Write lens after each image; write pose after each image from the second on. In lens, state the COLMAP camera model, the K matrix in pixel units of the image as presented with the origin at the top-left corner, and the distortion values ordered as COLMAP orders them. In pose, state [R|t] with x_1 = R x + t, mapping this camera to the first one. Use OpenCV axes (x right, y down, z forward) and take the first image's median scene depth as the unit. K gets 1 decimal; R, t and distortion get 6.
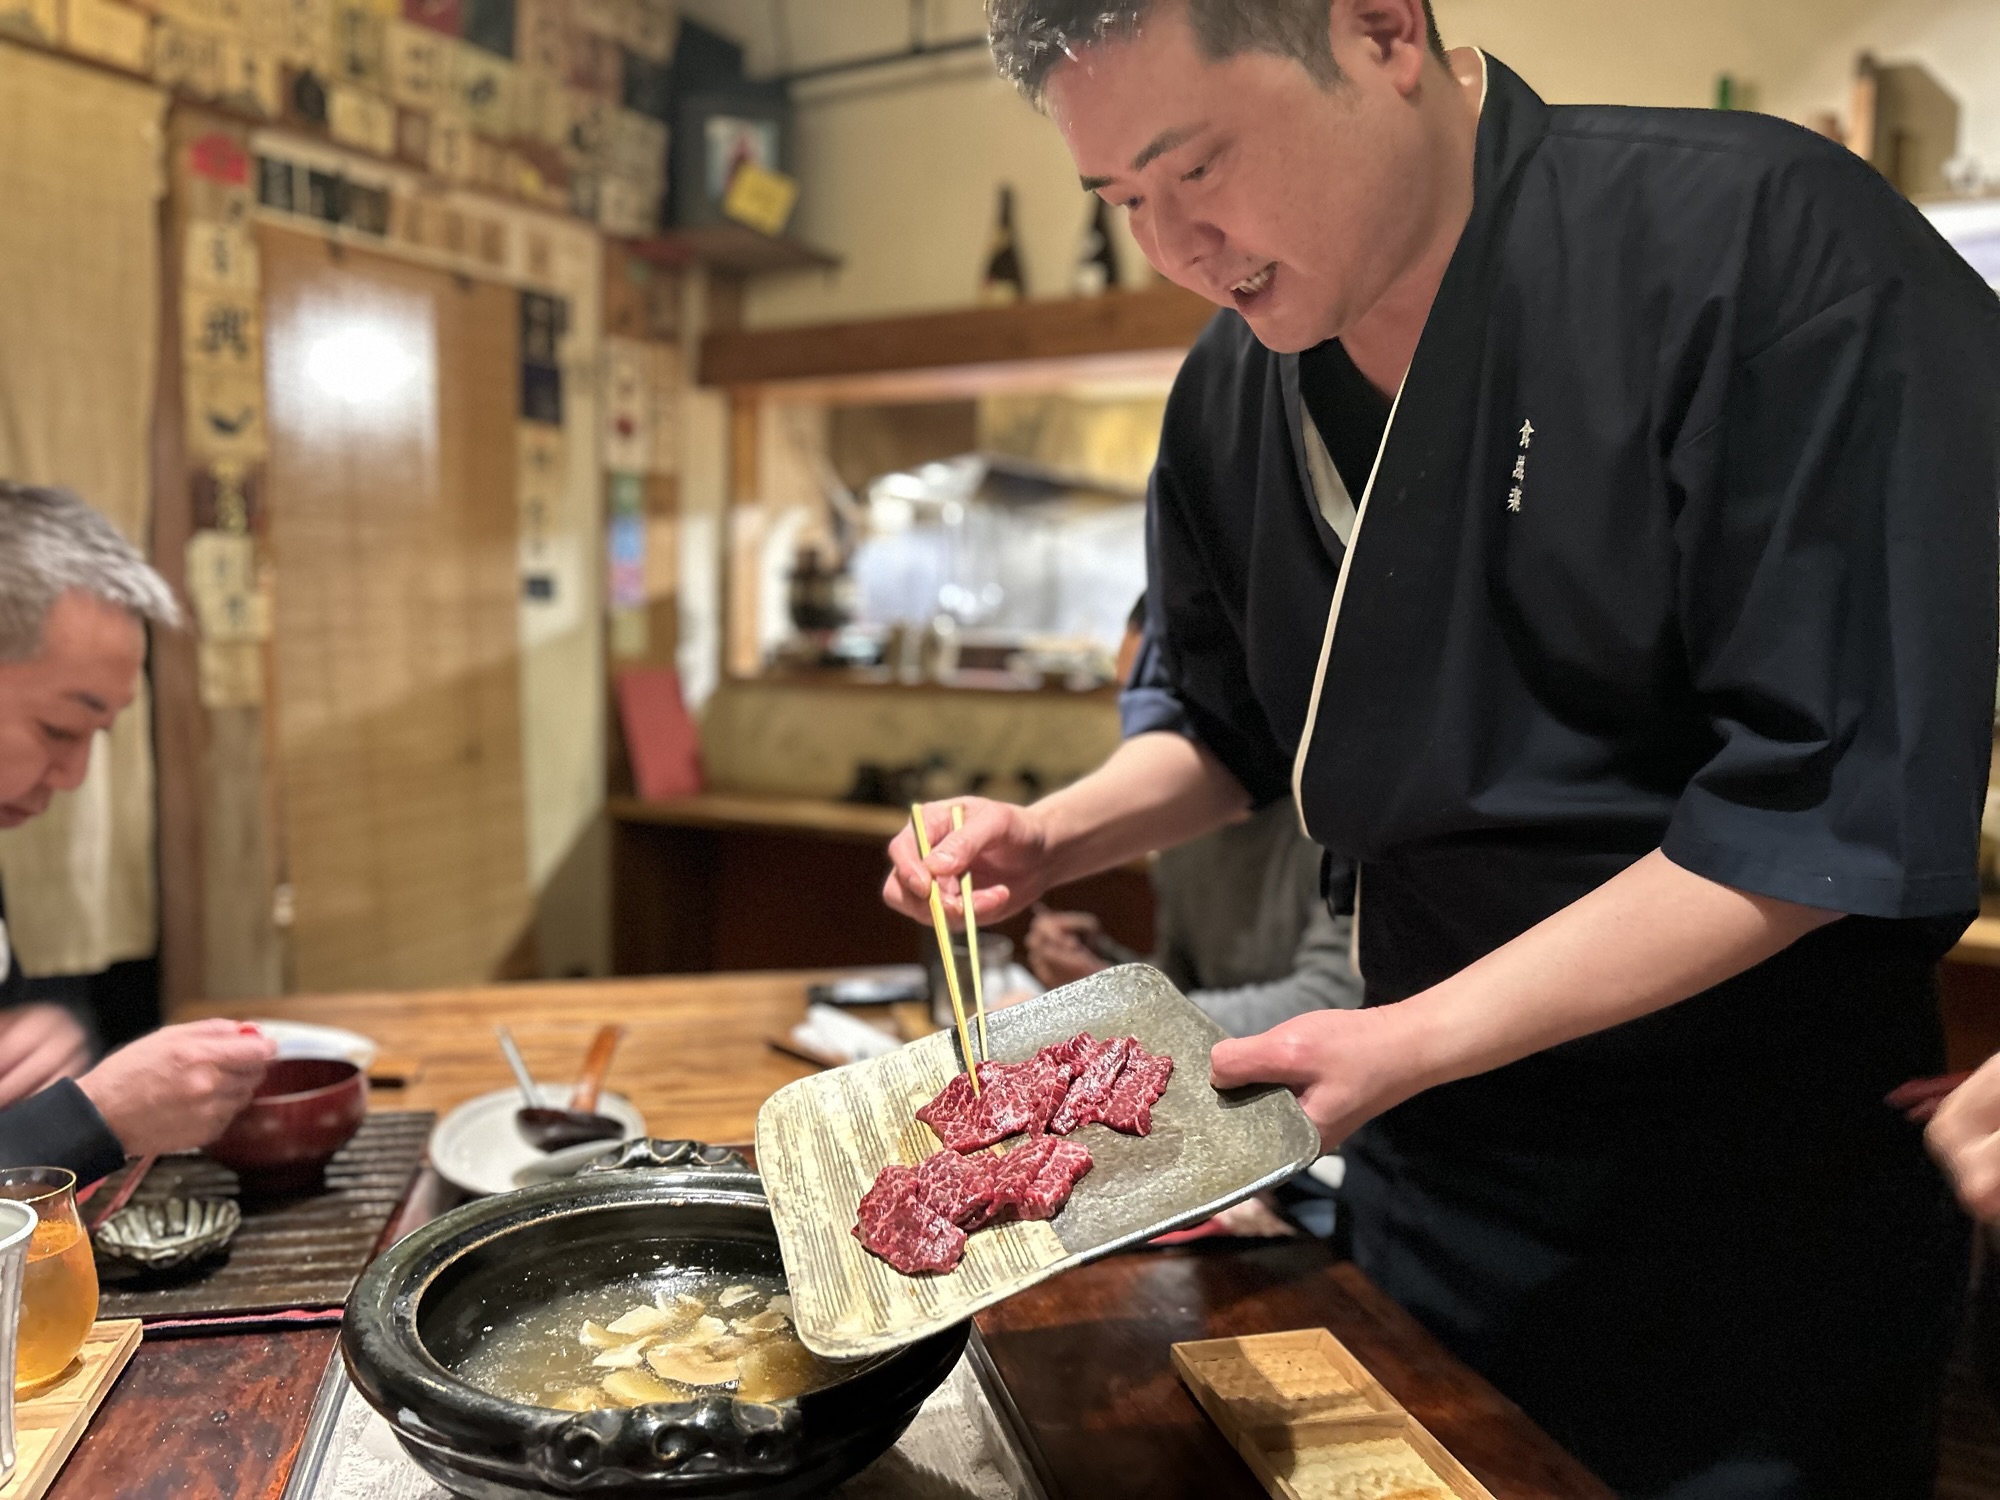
lens RADIAL K [[1514.5, 0, 1000.0], [0, 1514.5, 750.0], [0, 0, 1]] dist [0.051307, -0.062775]
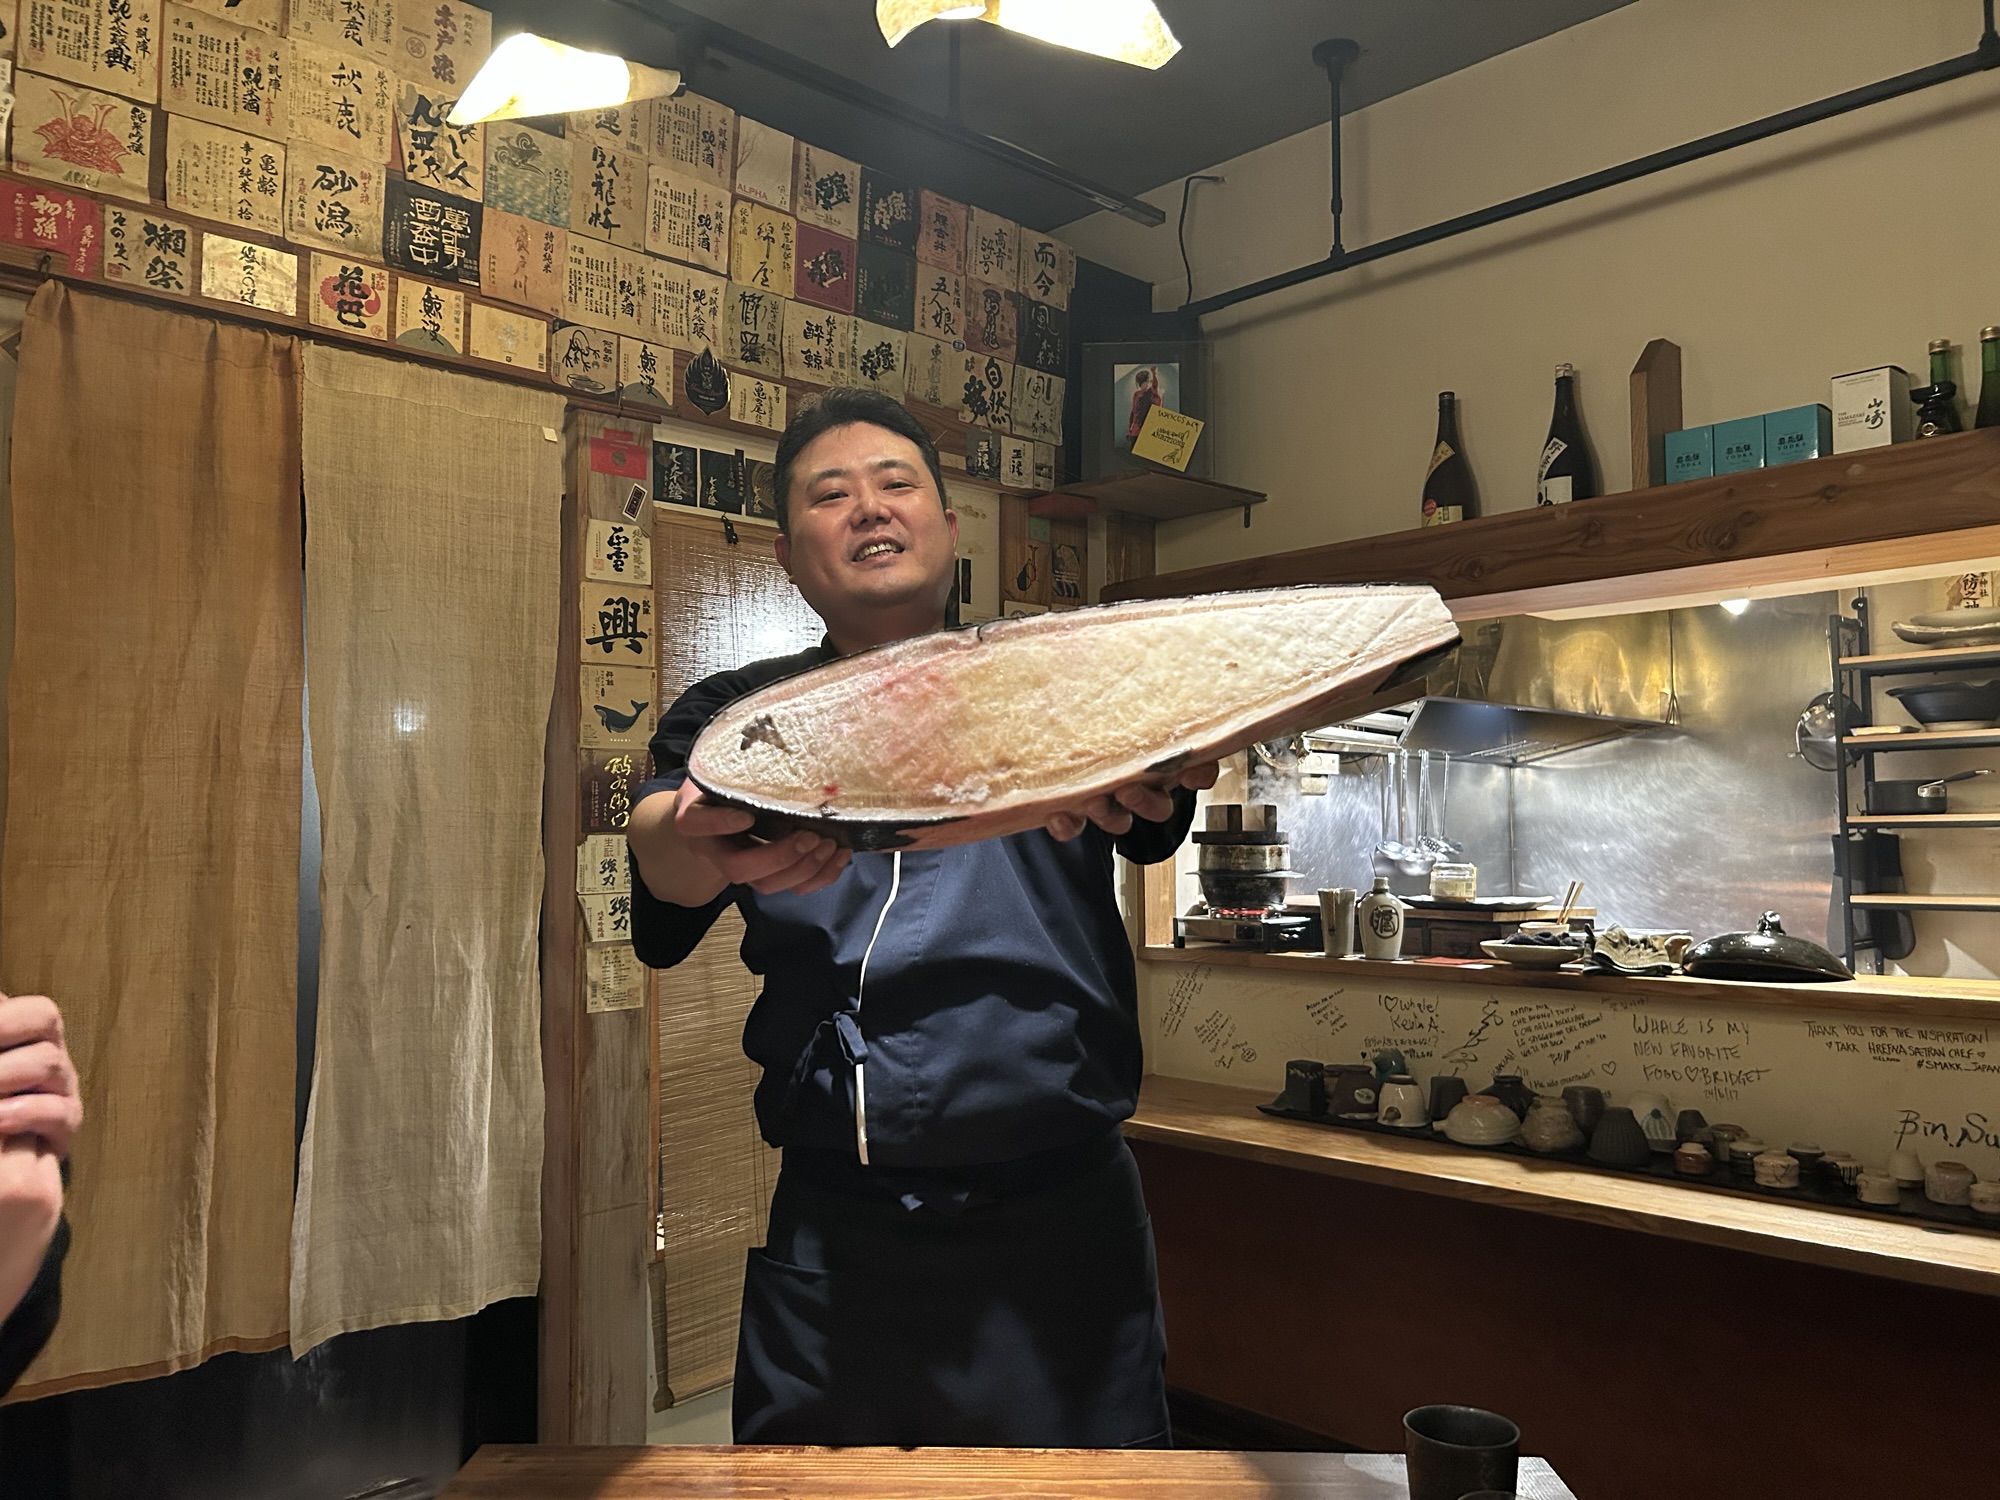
lens RADIAL K [[1514.5, 0, 1000.0], [0, 1514.5, 750.0], [0, 0, 1]] dist [0.051307, -0.062775]
pose [[0.962182, -0.044567, -0.268737, -0.020758], [0.004587, 0.989037, -0.147597, -0.051325], [0.272368, 0.140783, 0.951838, 0.157077]]
